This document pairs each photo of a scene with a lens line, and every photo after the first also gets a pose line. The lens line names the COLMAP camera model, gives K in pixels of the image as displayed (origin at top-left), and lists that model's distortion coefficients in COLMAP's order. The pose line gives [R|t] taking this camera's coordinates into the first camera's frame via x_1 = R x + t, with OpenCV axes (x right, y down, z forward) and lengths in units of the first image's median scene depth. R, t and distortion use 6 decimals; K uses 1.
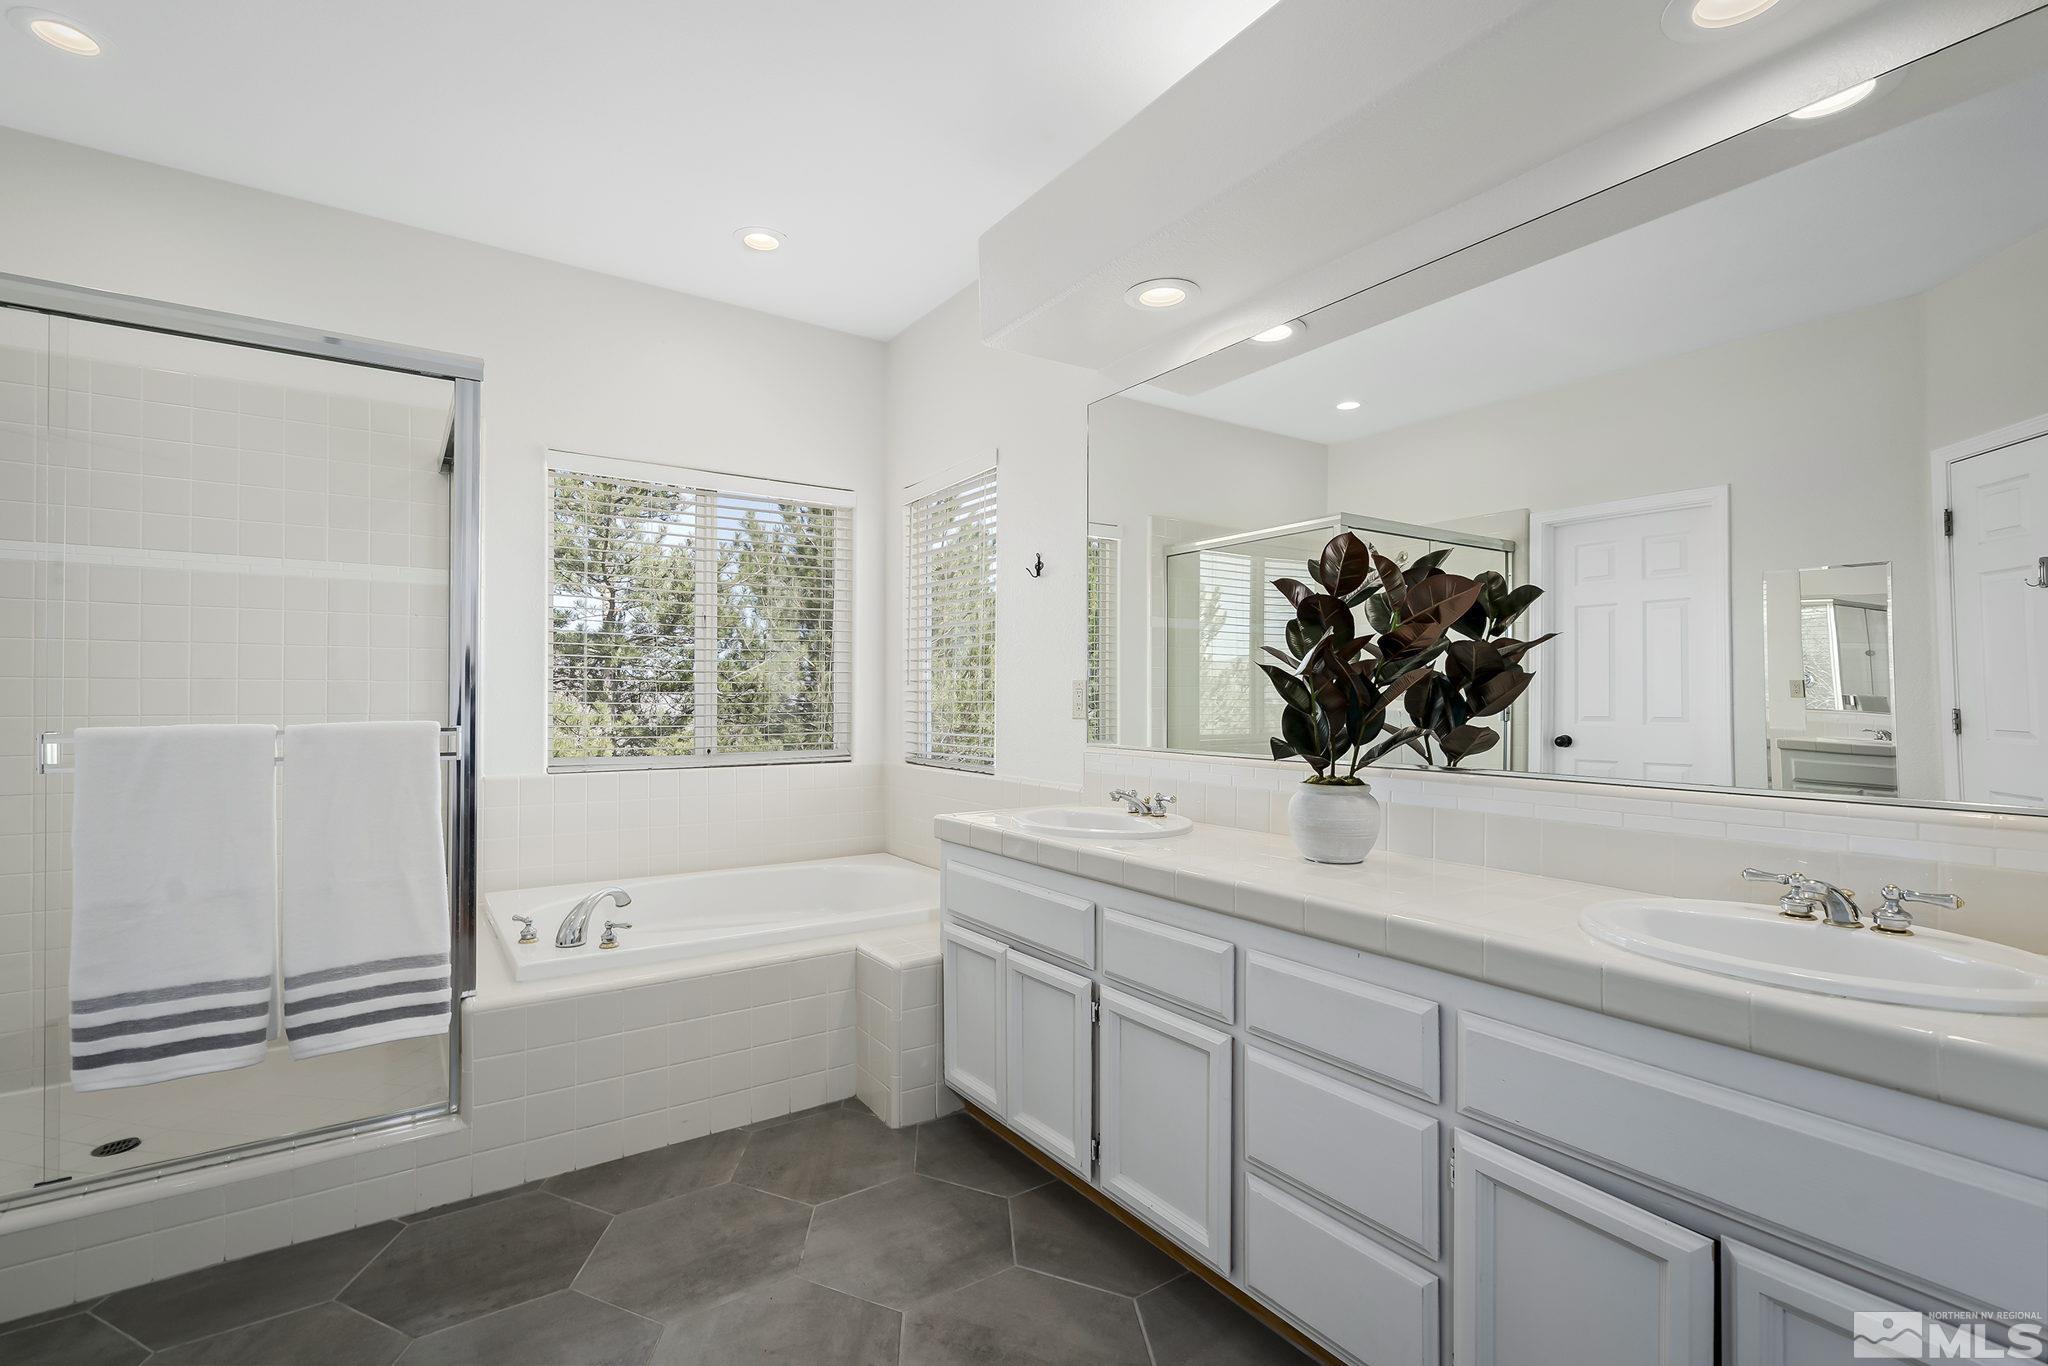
lens RADIAL K [[911.2, 0, 1015.9], [0, 911.2, 687.1], [0, 0, 1]] dist [0.001164, 0.000412]
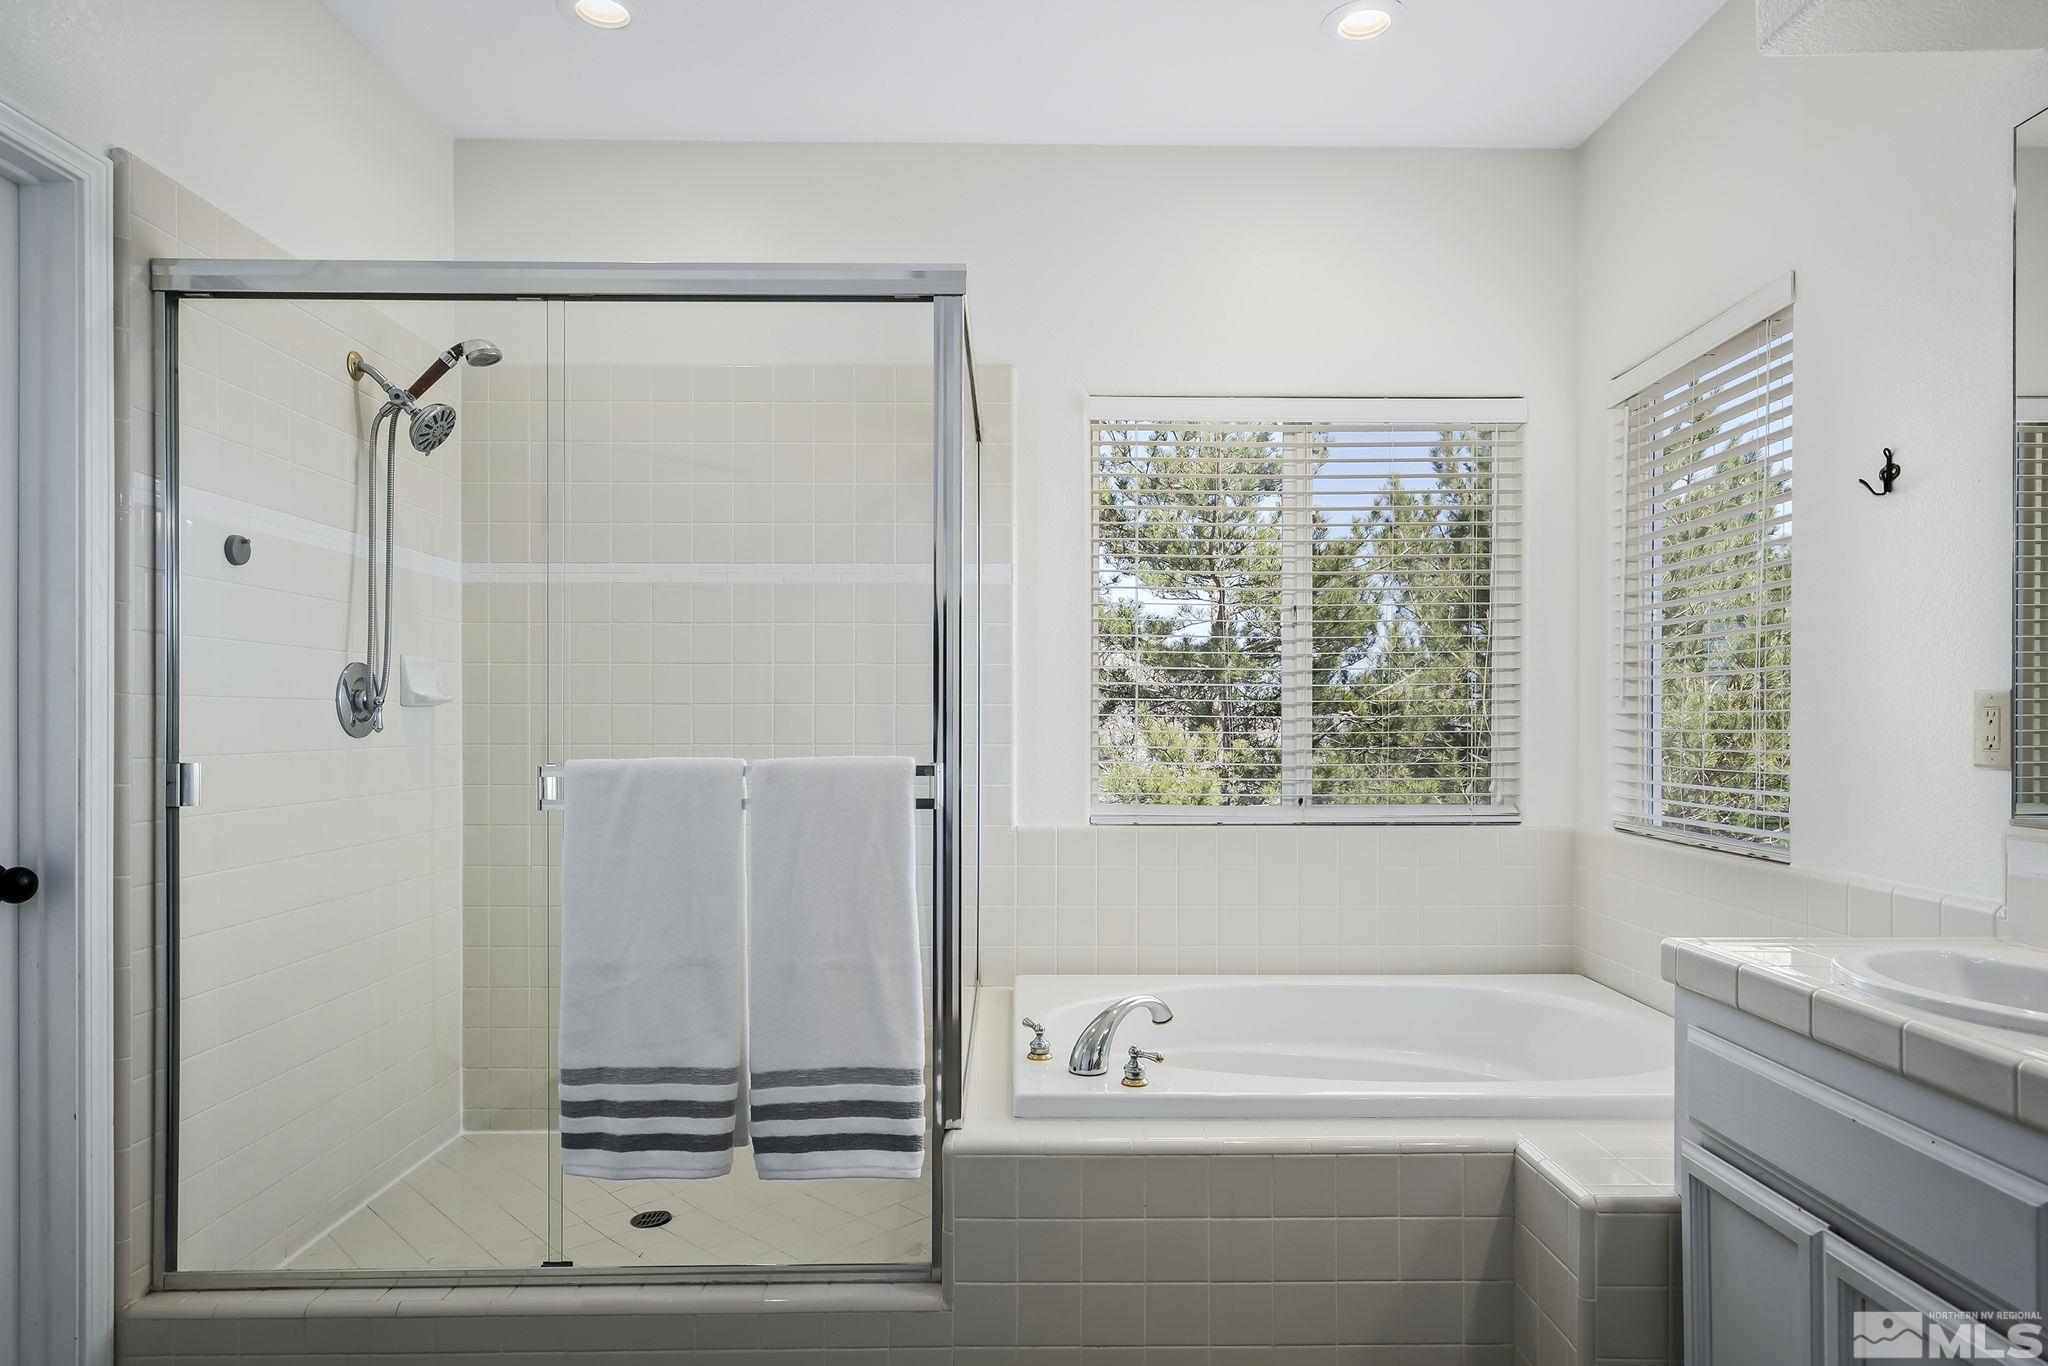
lens RADIAL K [[1183.2, 0, 1048.1], [0, 1183.2, 723.0], [0, 0, 1]] dist [0.006361, 0.003240]
pose [[0.838560, 0.000326, -0.544809, -0.007982], [0.006376, 0.999925, 0.010413, 0.000087], [0.544772, -0.012206, 0.838496, 0.167122]]
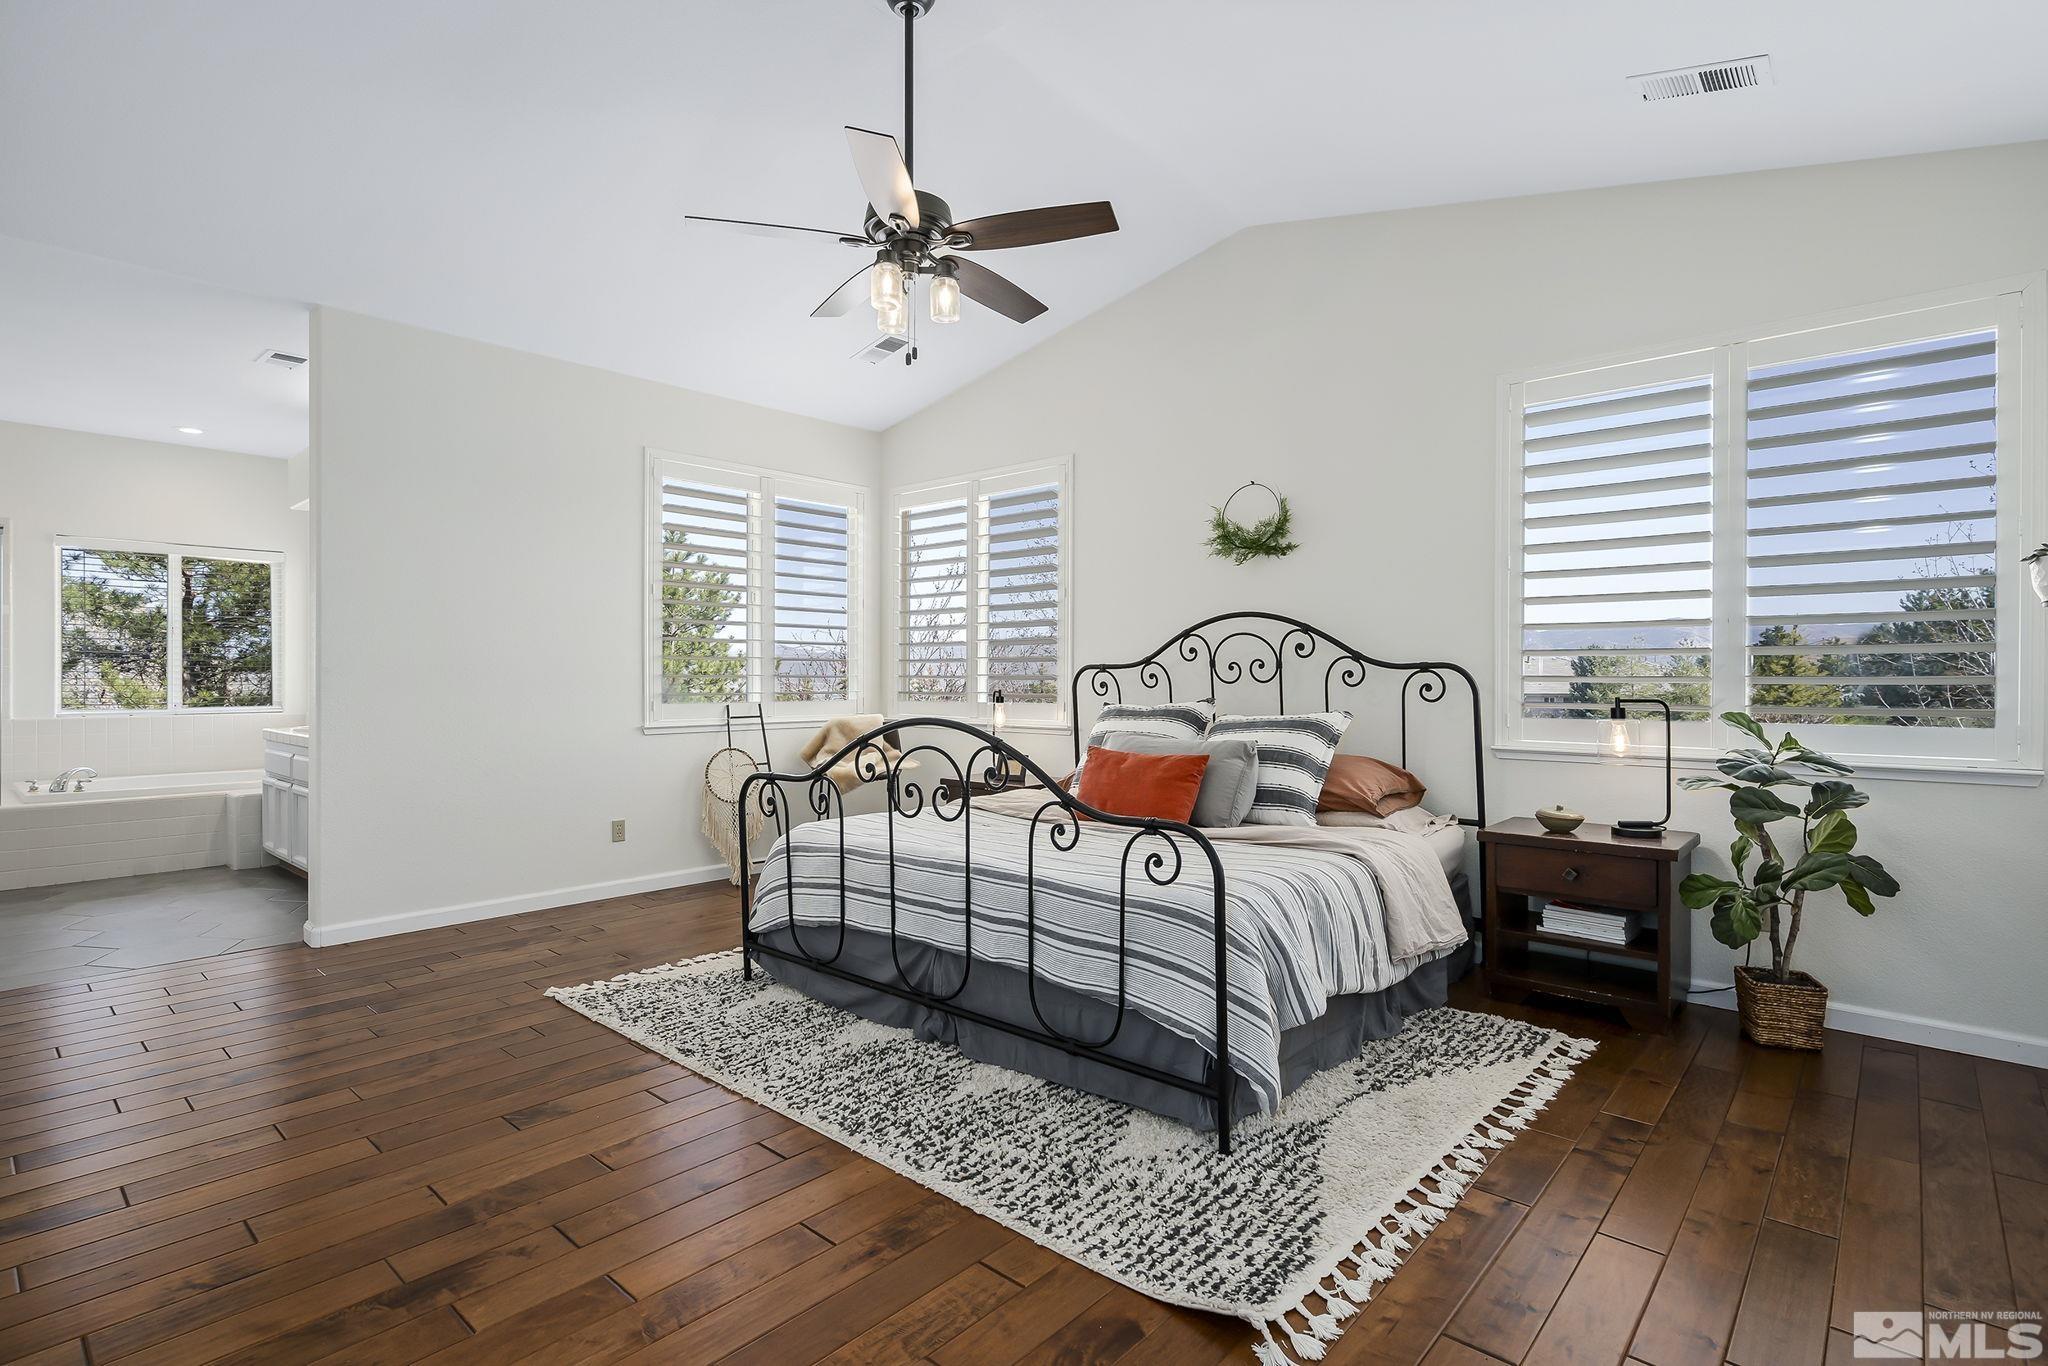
lens RADIAL K [[981.2, 0, 1028.7], [0, 981.2, 684.5], [0, 0, 1]] dist [-0.003422, -0.000467]
pose [[0.968758, 0.003729, 0.247981, 0.897059], [-0.007467, 0.999872, 0.014135, -0.009060], [-0.247897, -0.015545, 0.968662, -1.388671]]
